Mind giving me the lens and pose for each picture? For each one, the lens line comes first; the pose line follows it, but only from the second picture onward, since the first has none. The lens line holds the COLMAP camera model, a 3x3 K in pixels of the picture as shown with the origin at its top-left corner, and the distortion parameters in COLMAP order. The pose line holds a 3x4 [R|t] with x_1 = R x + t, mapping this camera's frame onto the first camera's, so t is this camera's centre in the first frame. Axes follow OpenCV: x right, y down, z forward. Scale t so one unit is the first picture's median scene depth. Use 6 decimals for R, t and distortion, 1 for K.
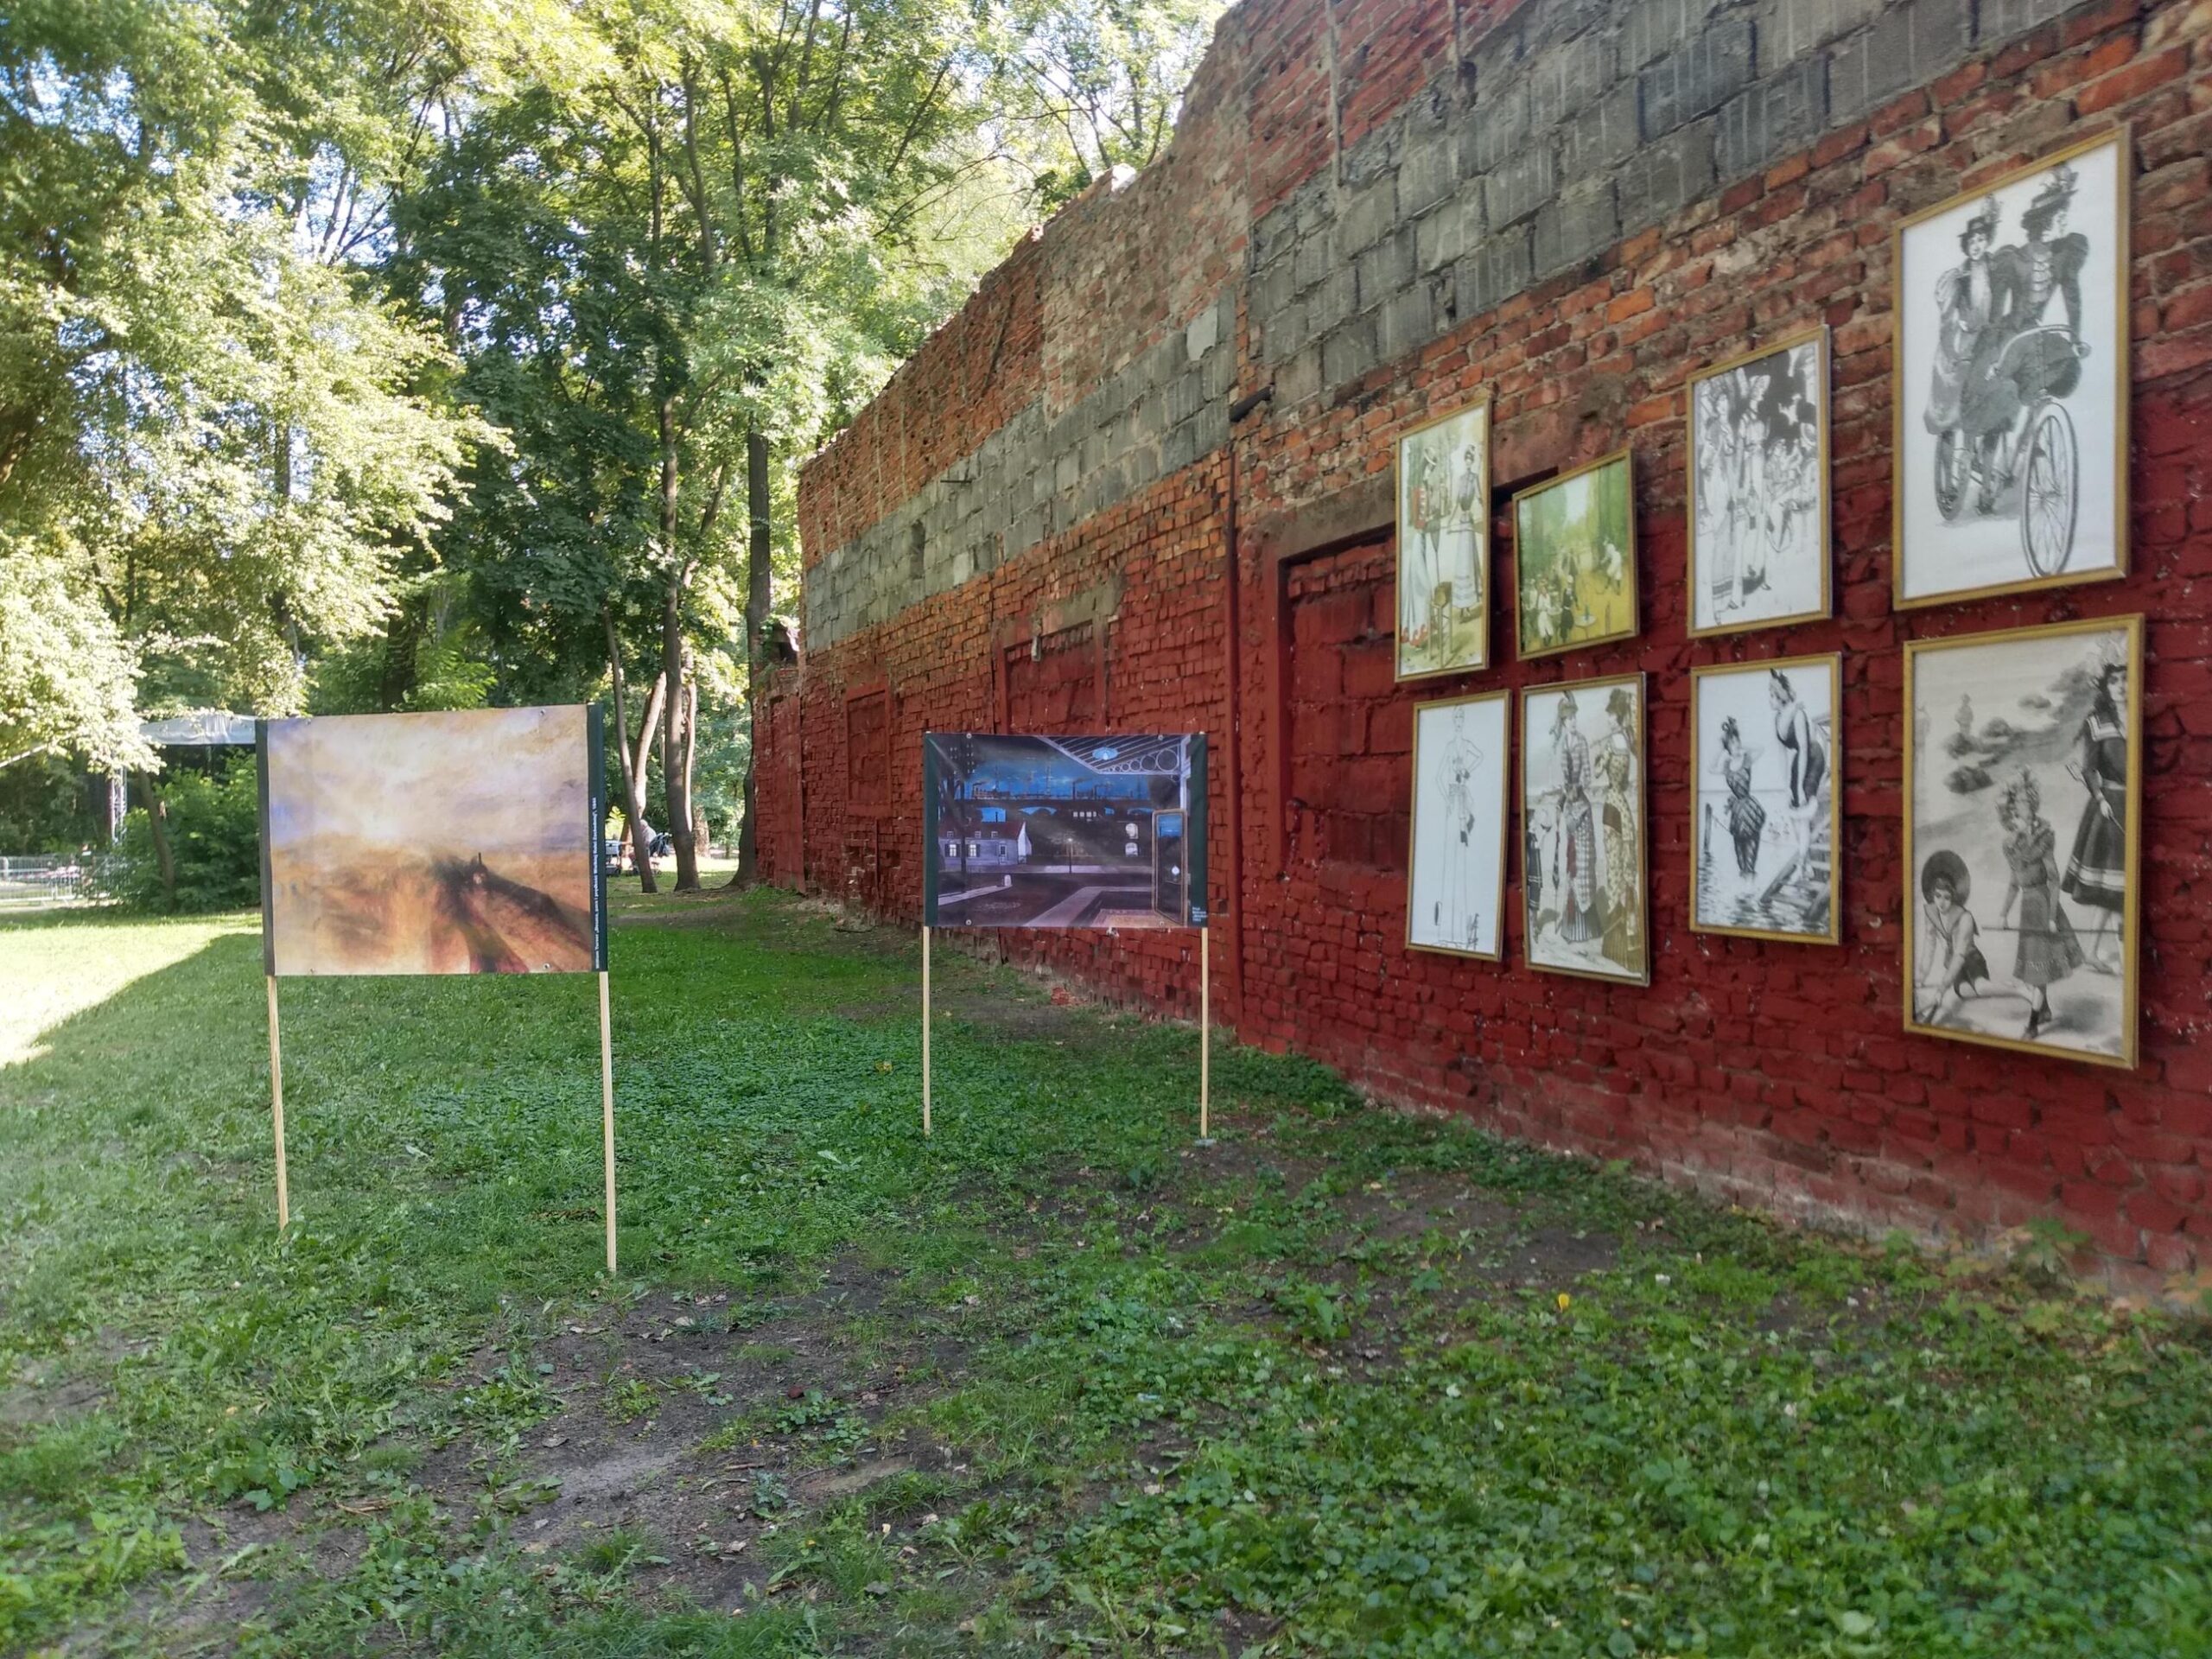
lens RADIAL K [[1747.3, 0, 1104.0], [0, 1747.3, 815.0], [0, 0, 1]] dist [0.054142, -0.118674]
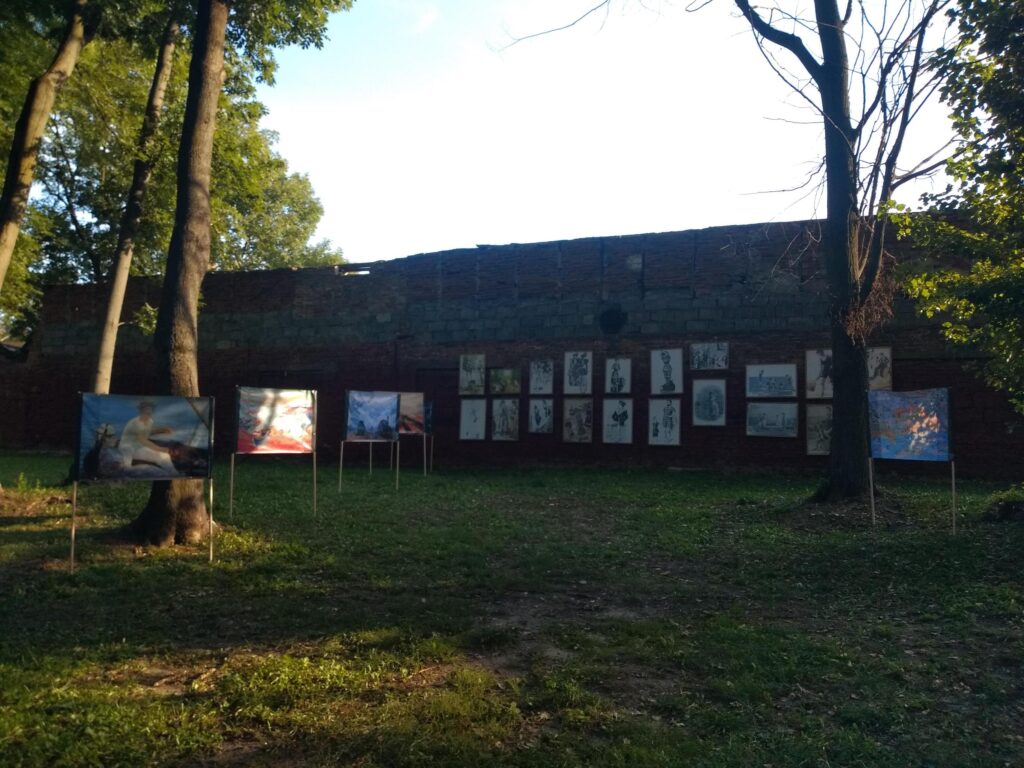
lens RADIAL K [[800.9, 0, 515.4], [0, 800.9, 397.5], [0, 0, 1]] dist [0.096253, -0.168988]
pose [[0.684951, 0.067477, 0.725457, -1.956012], [-0.024616, 0.997277, -0.069518, 0.136463], [-0.728173, 0.029758, 0.684747, -1.175625]]
